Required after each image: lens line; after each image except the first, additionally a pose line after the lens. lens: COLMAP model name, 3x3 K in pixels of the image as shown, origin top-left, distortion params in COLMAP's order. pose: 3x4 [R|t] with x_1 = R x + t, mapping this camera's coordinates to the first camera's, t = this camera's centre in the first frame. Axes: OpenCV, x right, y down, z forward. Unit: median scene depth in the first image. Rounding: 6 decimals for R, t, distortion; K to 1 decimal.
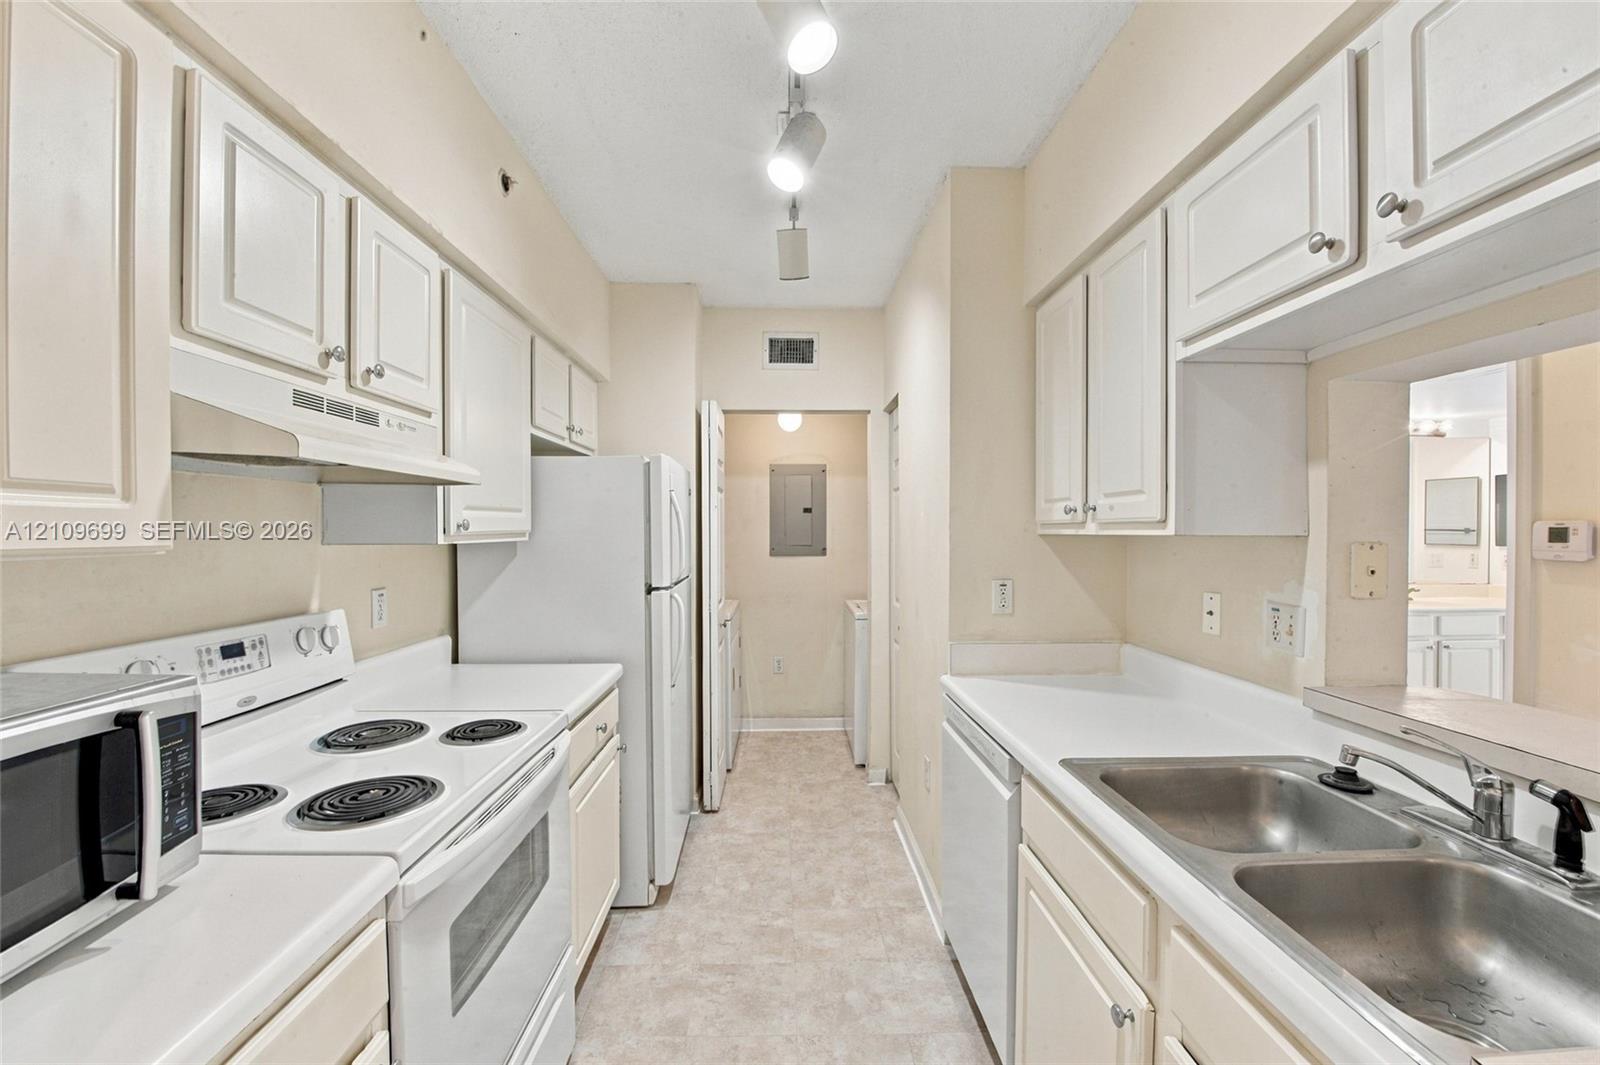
lens RADIAL K [[640.2, 0, 797.9], [0, 640.2, 521.5], [0, 0, 1]] dist [-0.019745, 0.000704]
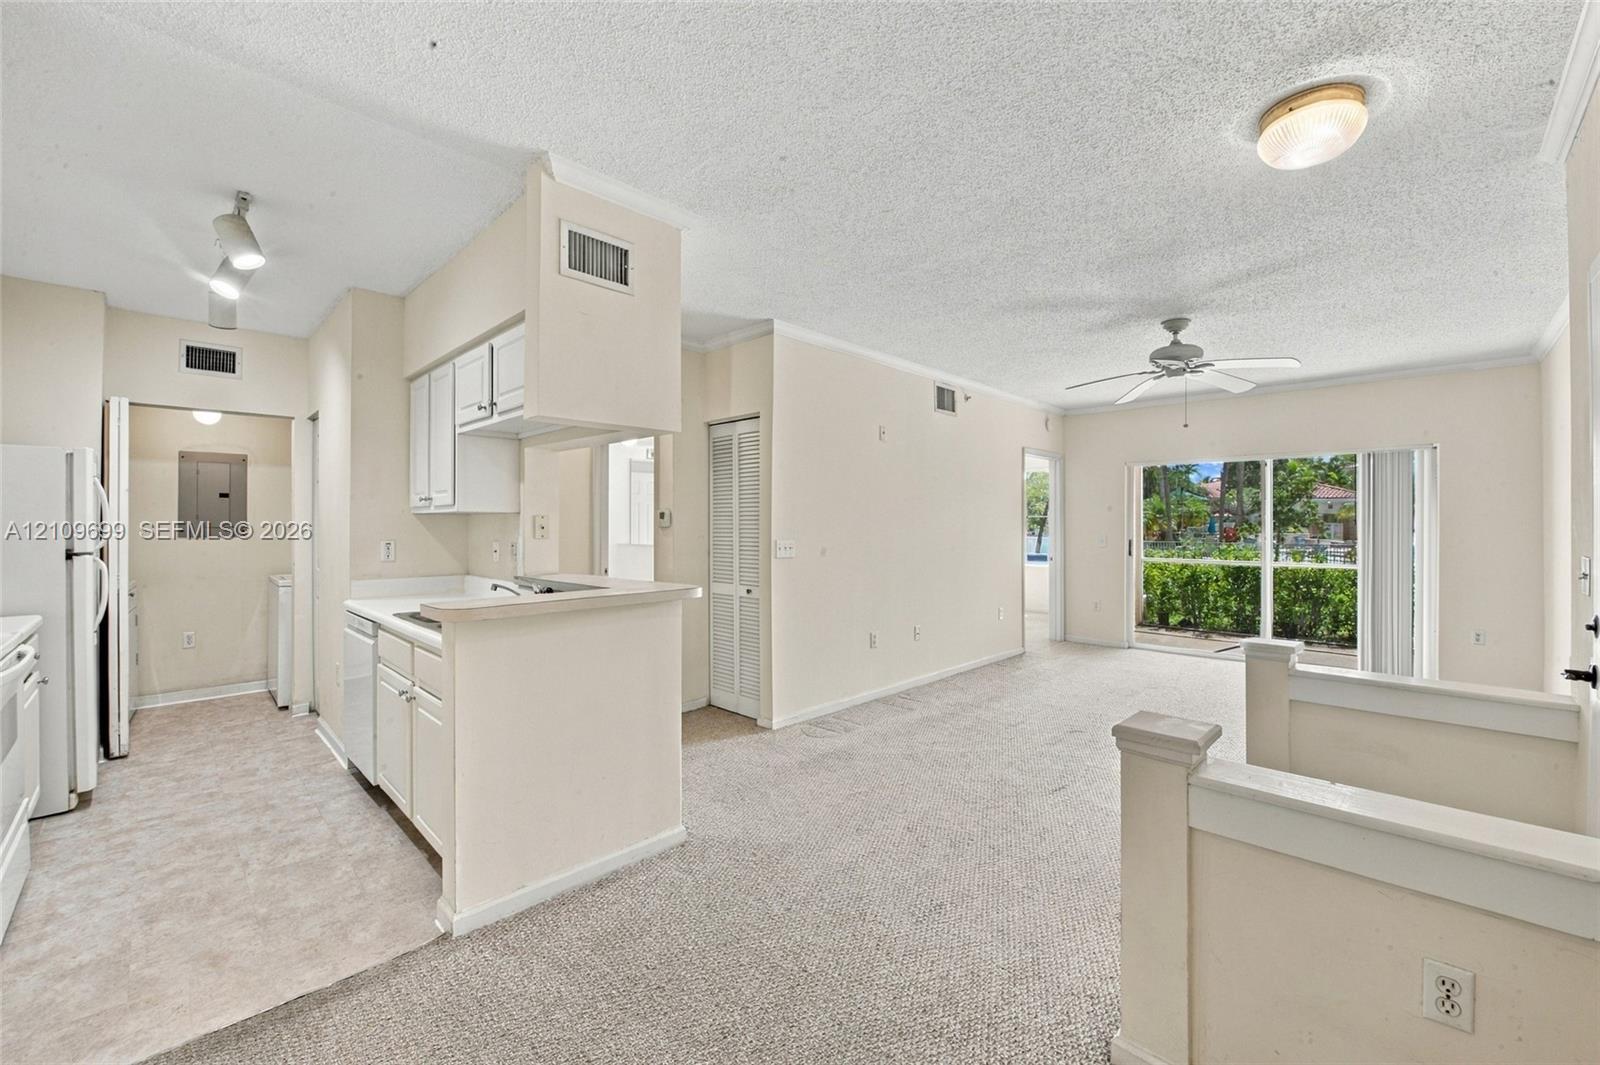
lens RADIAL K [[640.2, 0, 797.9], [0, 640.2, 521.5], [0, 0, 1]] dist [-0.019745, 0.000704]
pose [[0.715968, 0.001797, 0.698131, -0.062763], [-0.010477, 0.999912, 0.008170, 0.014711], [-0.698054, -0.013164, 0.715924, -0.829201]]
